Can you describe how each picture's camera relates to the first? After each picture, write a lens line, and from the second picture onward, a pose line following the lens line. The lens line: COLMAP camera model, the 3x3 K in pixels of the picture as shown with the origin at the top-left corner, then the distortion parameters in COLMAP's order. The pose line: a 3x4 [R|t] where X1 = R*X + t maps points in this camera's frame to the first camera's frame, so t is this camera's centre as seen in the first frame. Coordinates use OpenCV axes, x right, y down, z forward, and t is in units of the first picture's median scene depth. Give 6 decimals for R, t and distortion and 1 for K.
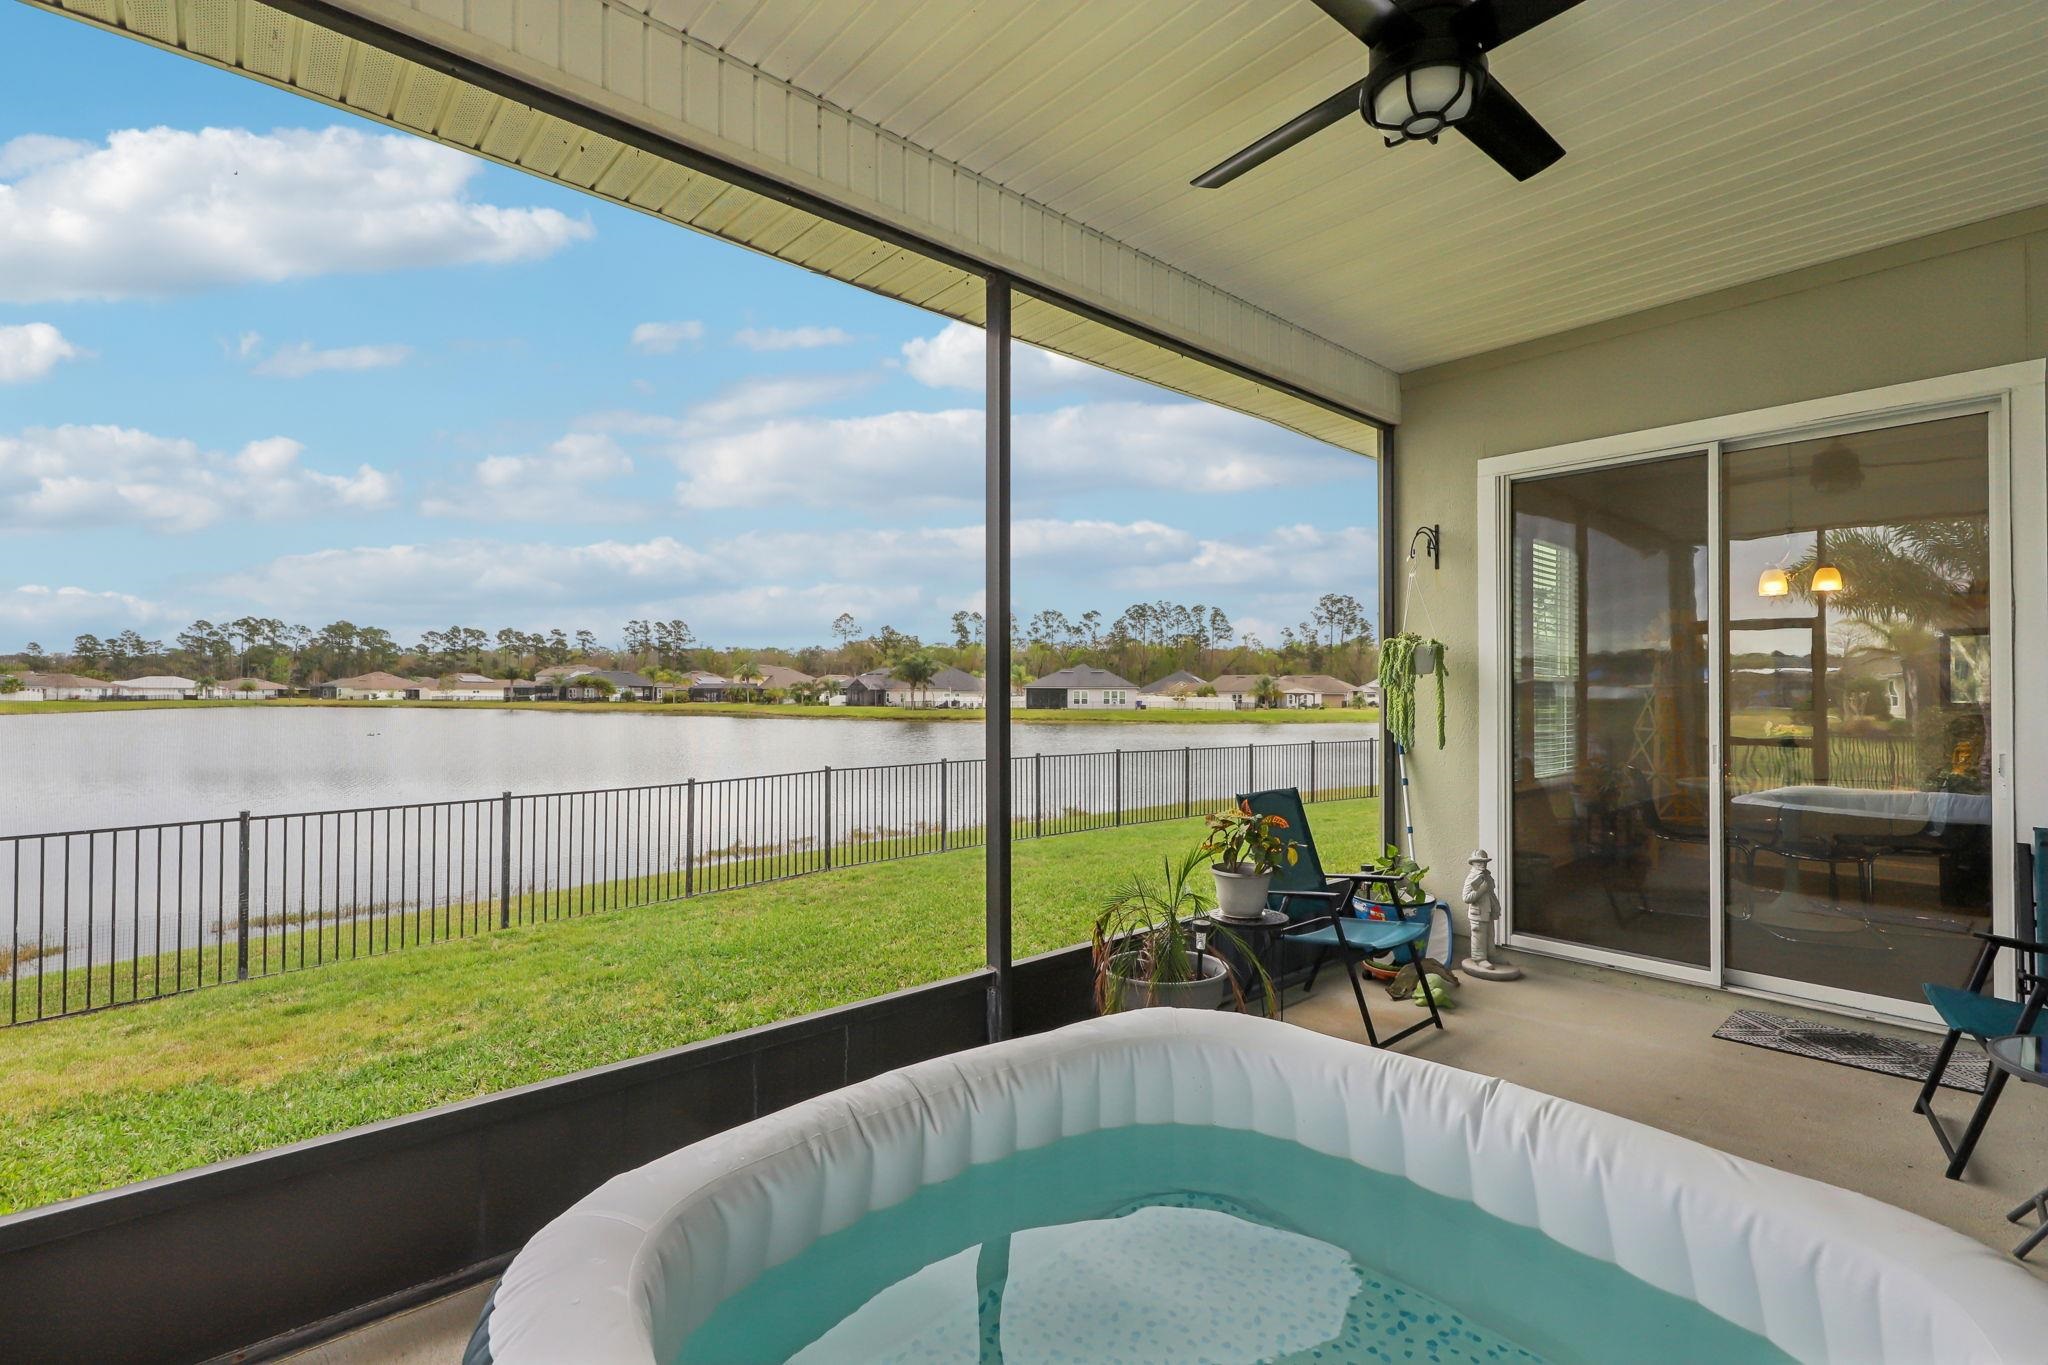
lens RADIAL K [[925.6, 0, 1024.9], [0, 925.6, 685.0], [0, 0, 1]] dist [0.004520, -0.000628]
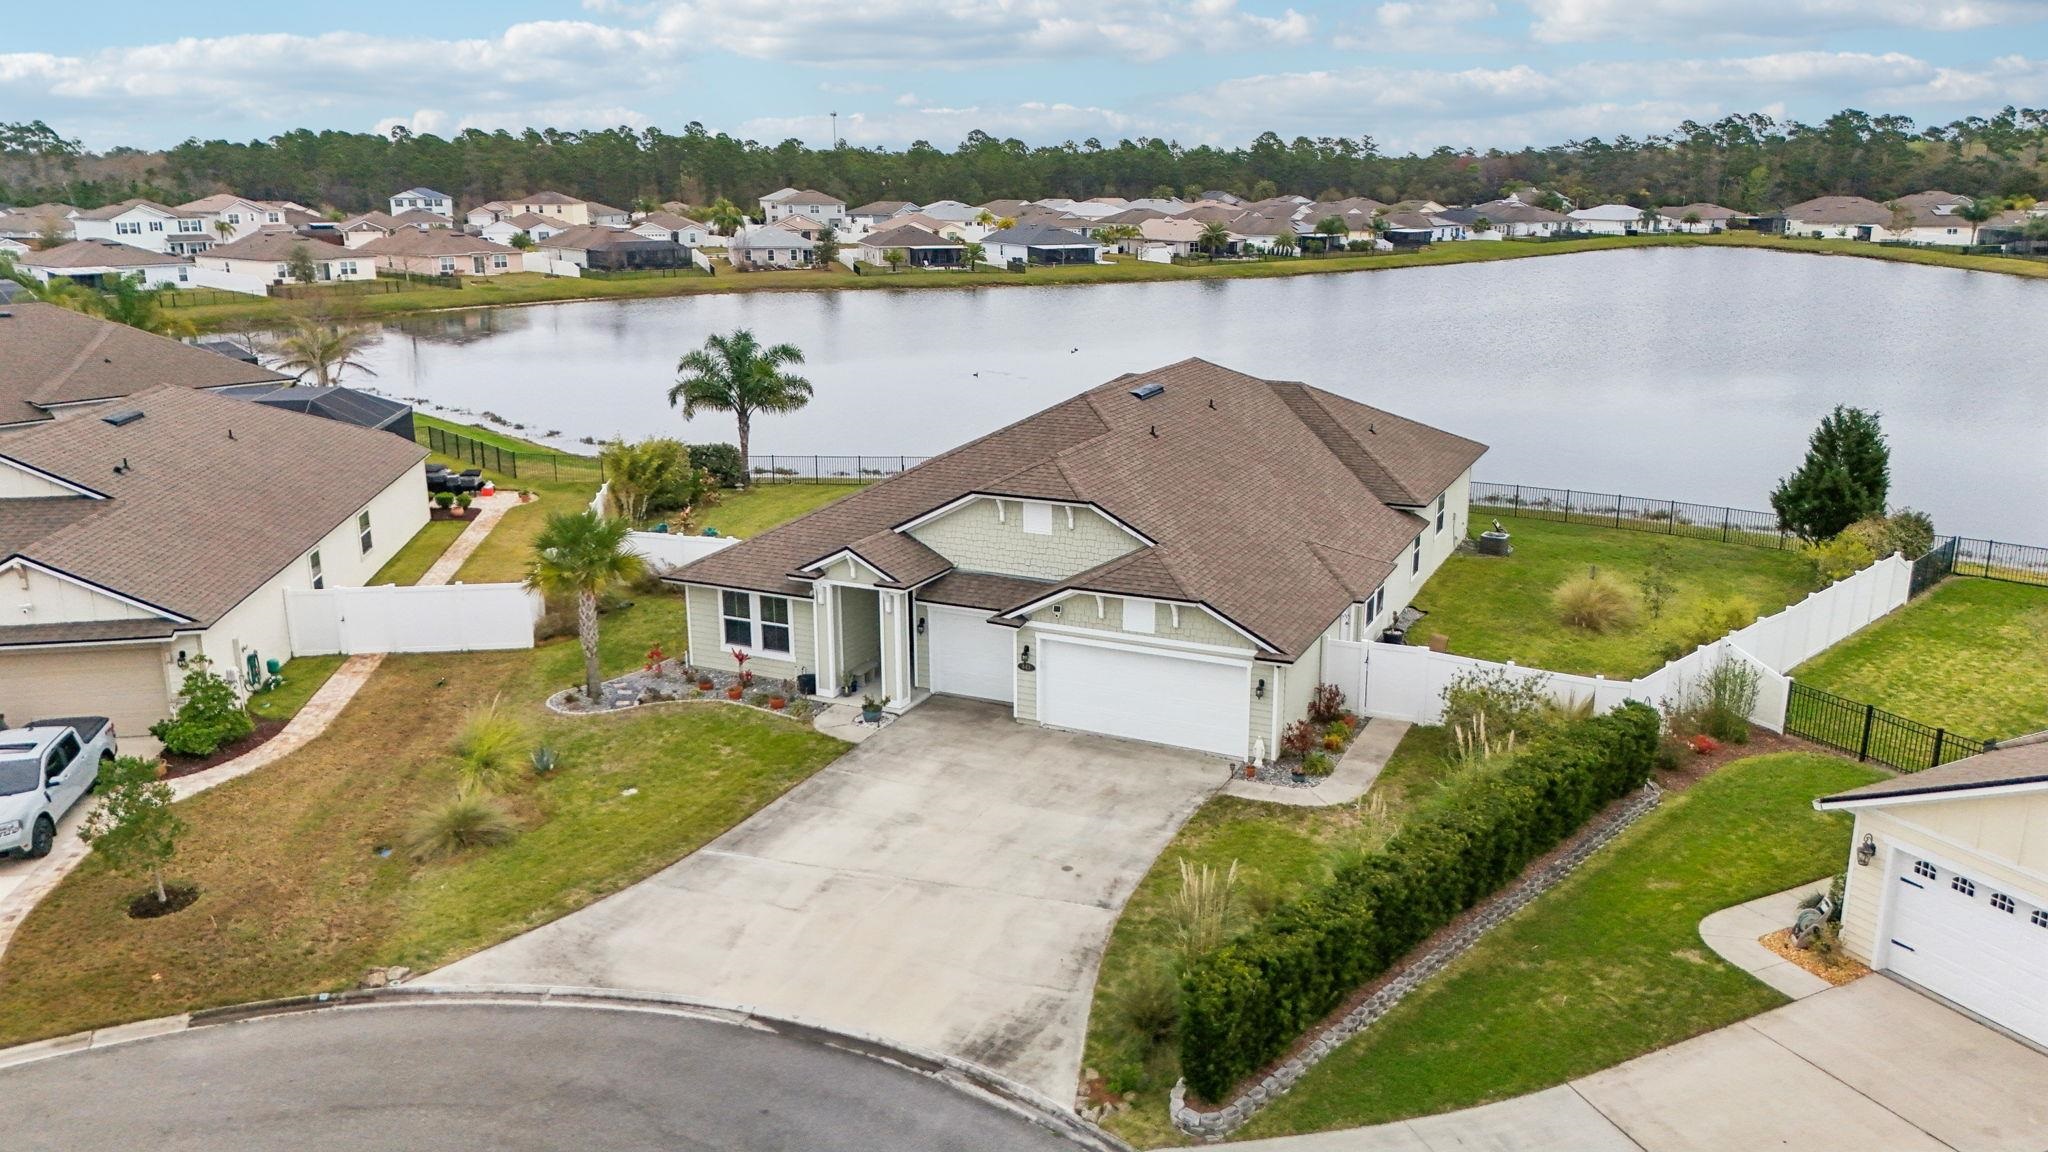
lens RADIAL K [[1487.6, 0, 1032.7], [0, 1487.6, 568.9], [0, 0, 1]] dist [0.084569, -0.106638]
pose [[0.392307, 0.229600, -0.890718, 0.189071], [0.012766, 0.966894, 0.254859, -0.041369], [0.919746, -0.111354, 0.376388, -0.083033]]
